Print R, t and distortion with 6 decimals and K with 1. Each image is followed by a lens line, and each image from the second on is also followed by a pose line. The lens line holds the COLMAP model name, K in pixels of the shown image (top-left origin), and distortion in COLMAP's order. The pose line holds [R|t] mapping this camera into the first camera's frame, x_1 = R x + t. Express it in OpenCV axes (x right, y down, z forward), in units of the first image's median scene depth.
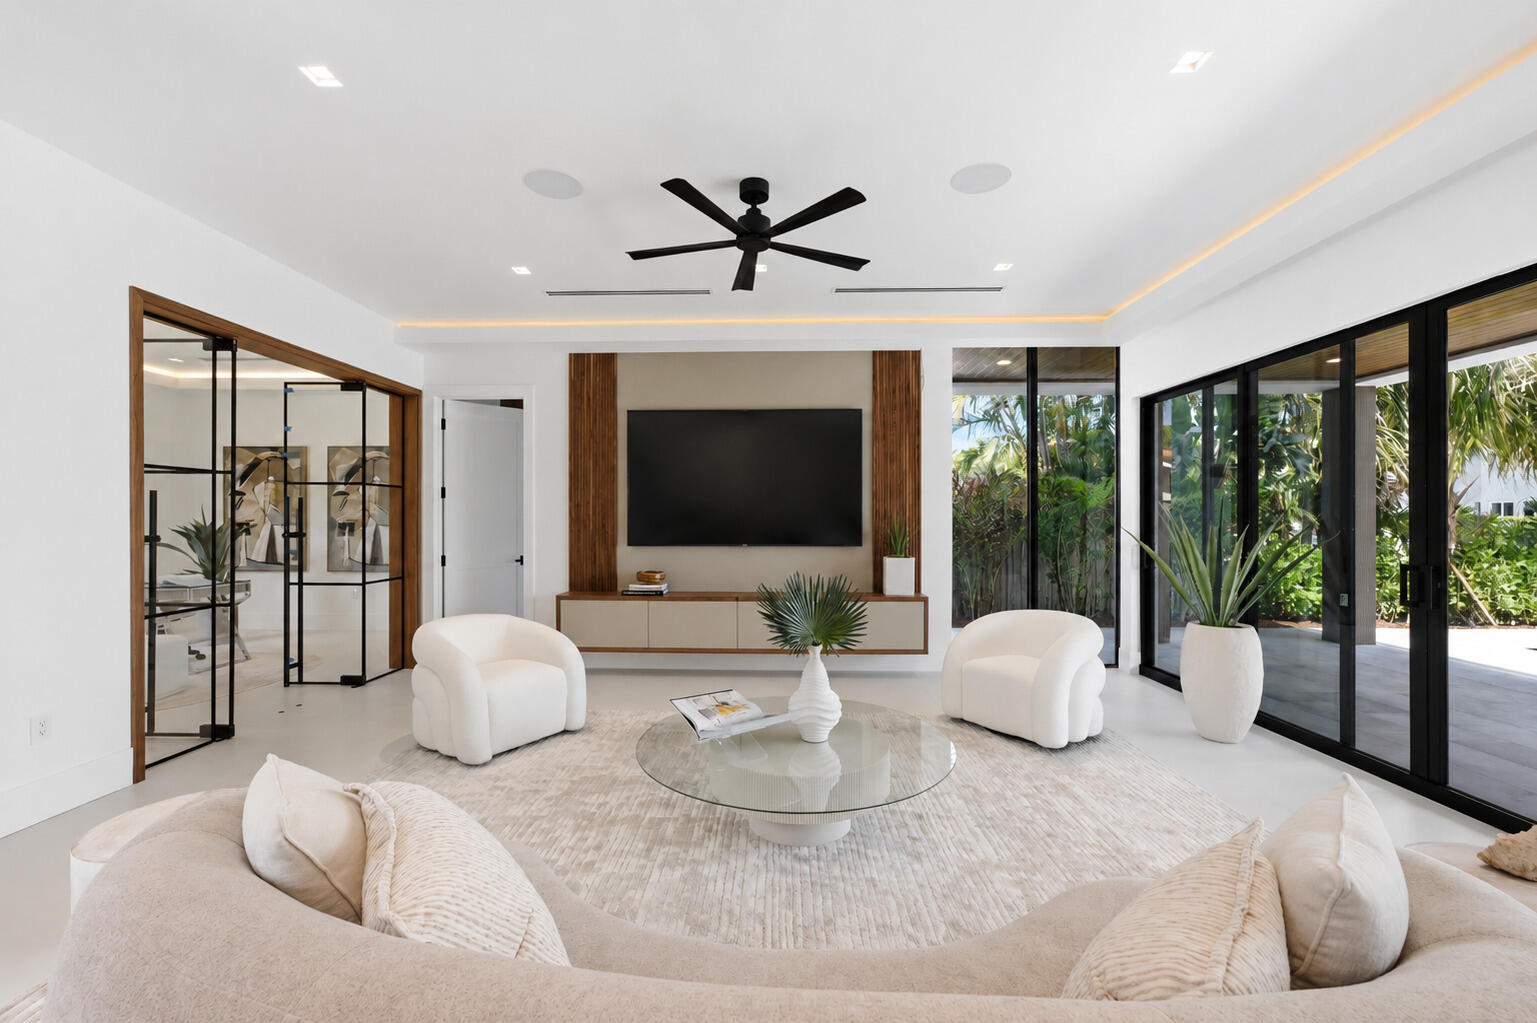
lens RADIAL K [[607.4, 0, 768.2], [0, 607.4, 521.5], [0, 0, 1]] dist [0.020399, 0.000010]
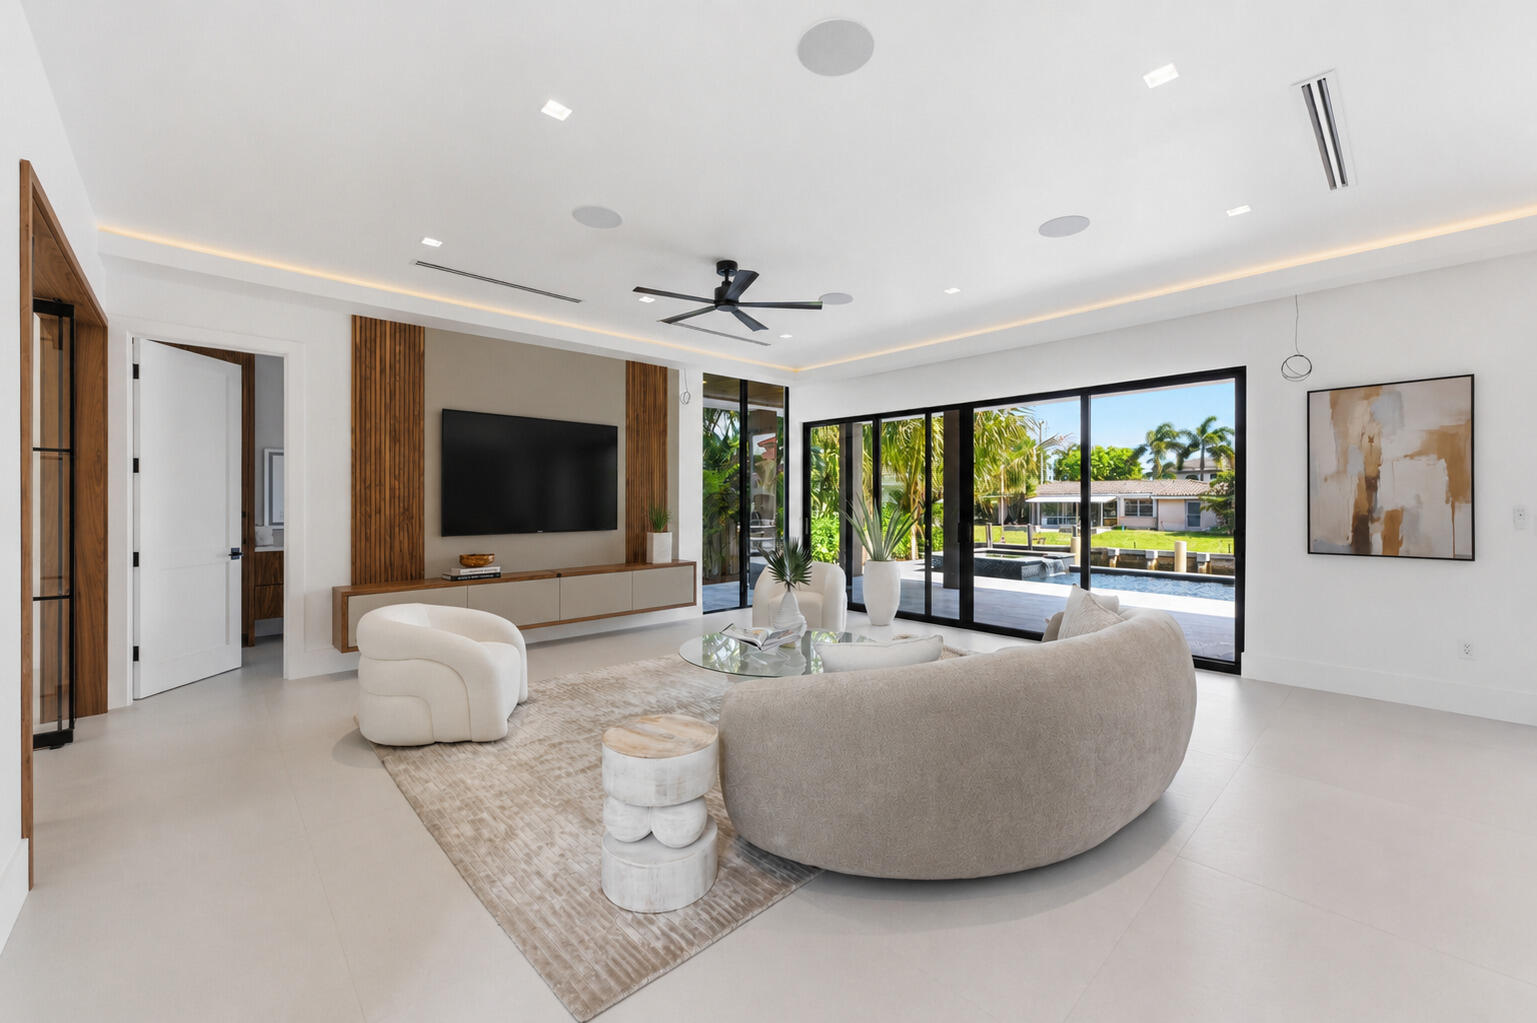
lens RADIAL K [[616.9, 0, 736.9], [0, 616.9, 503.9], [0, 0, 1]] dist [-0.000570, -0.000008]
pose [[0.733895, -0.002561, 0.679258, -0.565443], [-0.001499, 0.999984, 0.005390, -0.007530], [-0.679261, -0.004974, 0.733880, -0.030392]]
